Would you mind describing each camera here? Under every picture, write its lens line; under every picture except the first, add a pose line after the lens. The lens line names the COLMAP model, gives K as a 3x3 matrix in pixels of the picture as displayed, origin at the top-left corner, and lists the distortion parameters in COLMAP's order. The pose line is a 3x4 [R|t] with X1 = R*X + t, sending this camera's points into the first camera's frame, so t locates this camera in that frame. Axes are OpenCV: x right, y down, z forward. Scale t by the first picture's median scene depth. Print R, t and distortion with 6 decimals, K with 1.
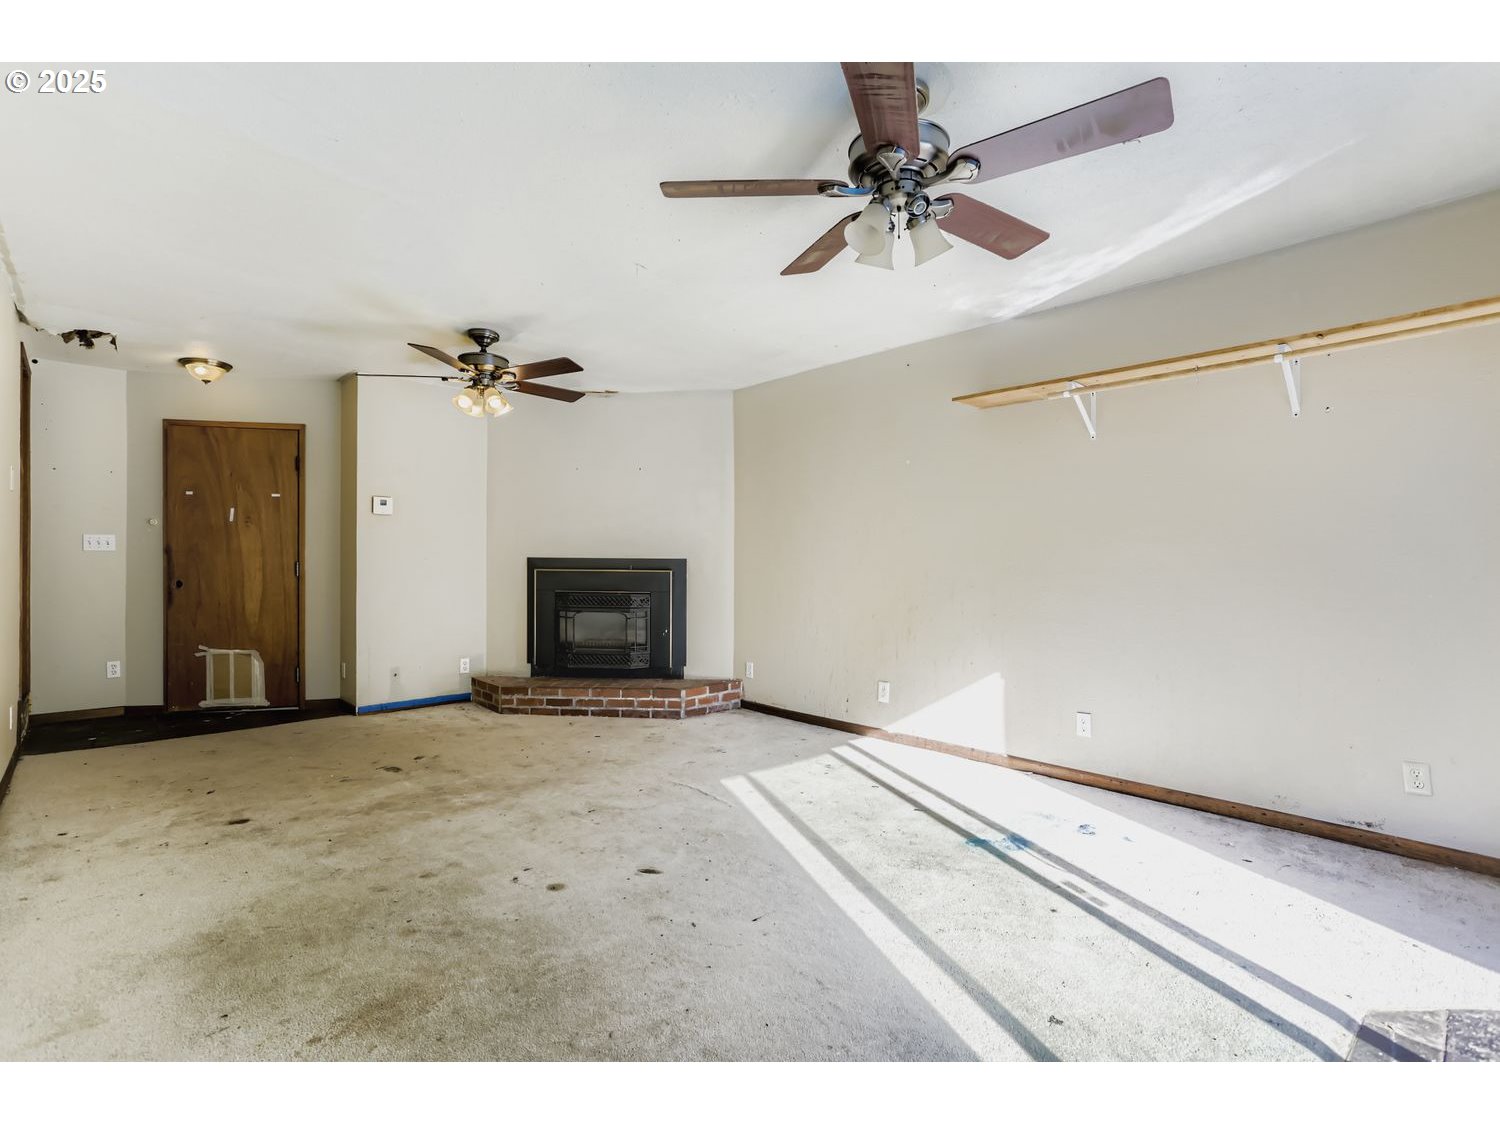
lens RADIAL K [[724.9, 0, 743.5], [0, 724.9, 557.2], [0, 0, 1]] dist [-0.026822, 0.016013]
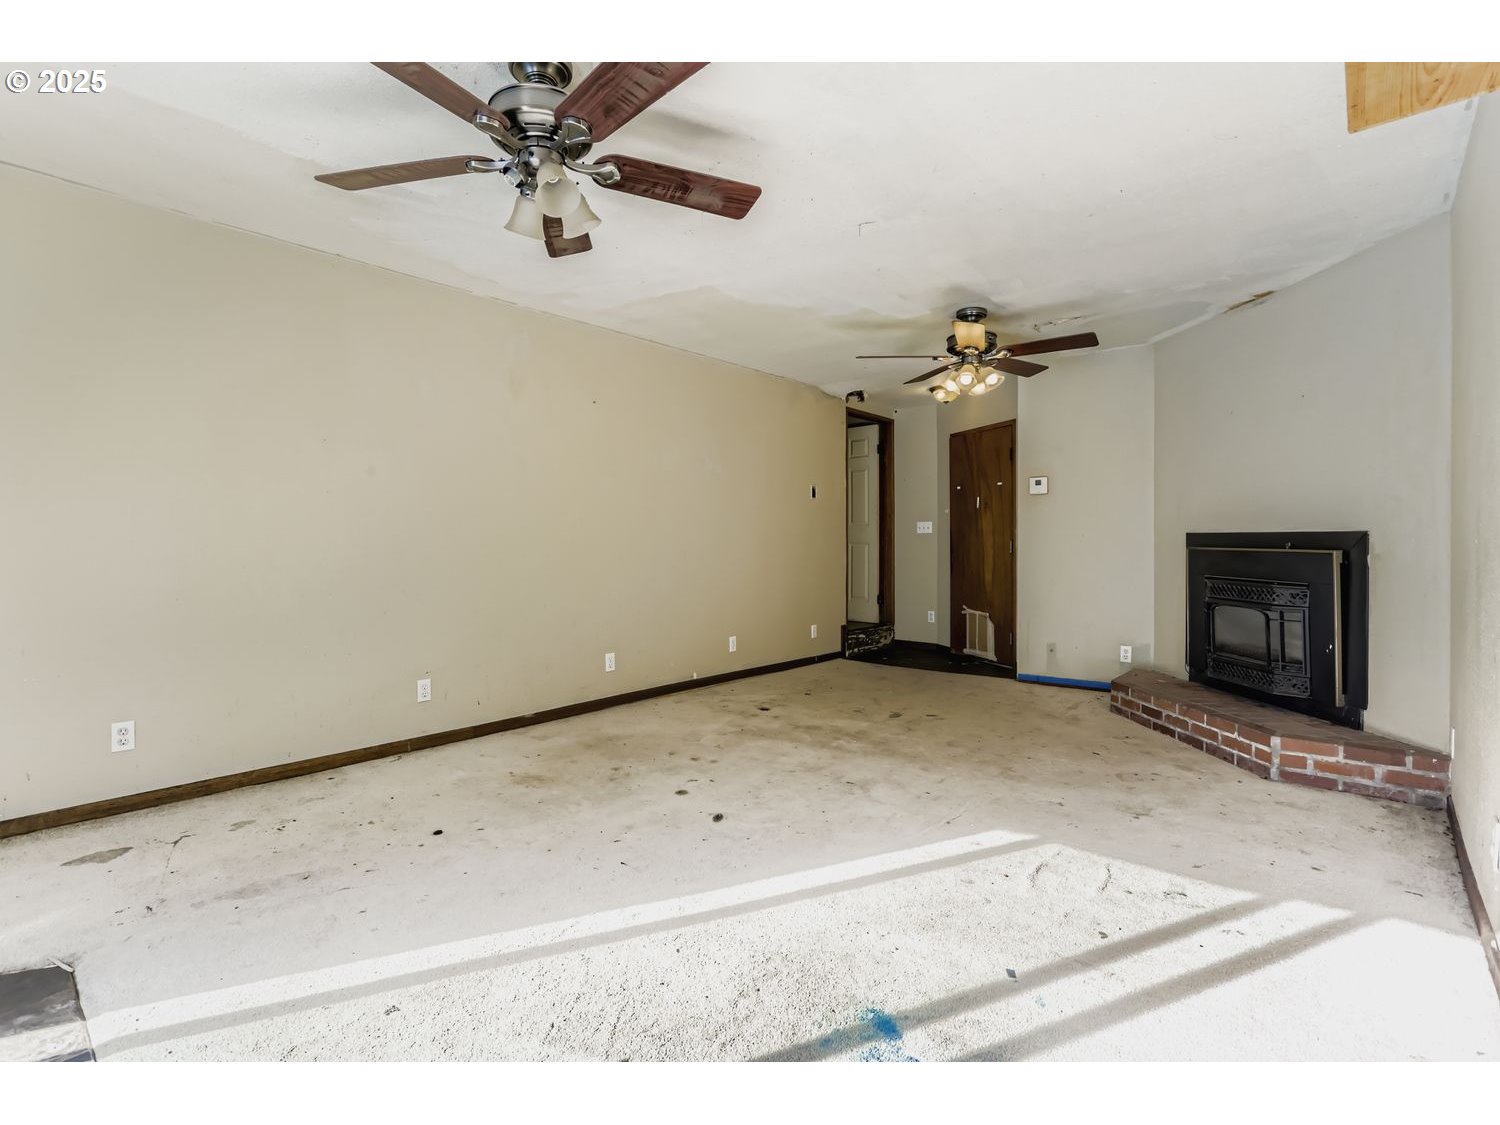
lens RADIAL K [[724.9, 0, 743.5], [0, 724.9, 557.2], [0, 0, 1]] dist [-0.026822, 0.016013]
pose [[0.113182, 0.016549, -0.993436, 0.481988], [0.010372, 0.999787, 0.017837, 0.008745], [0.993520, -0.012323, 0.112987, 0.455527]]
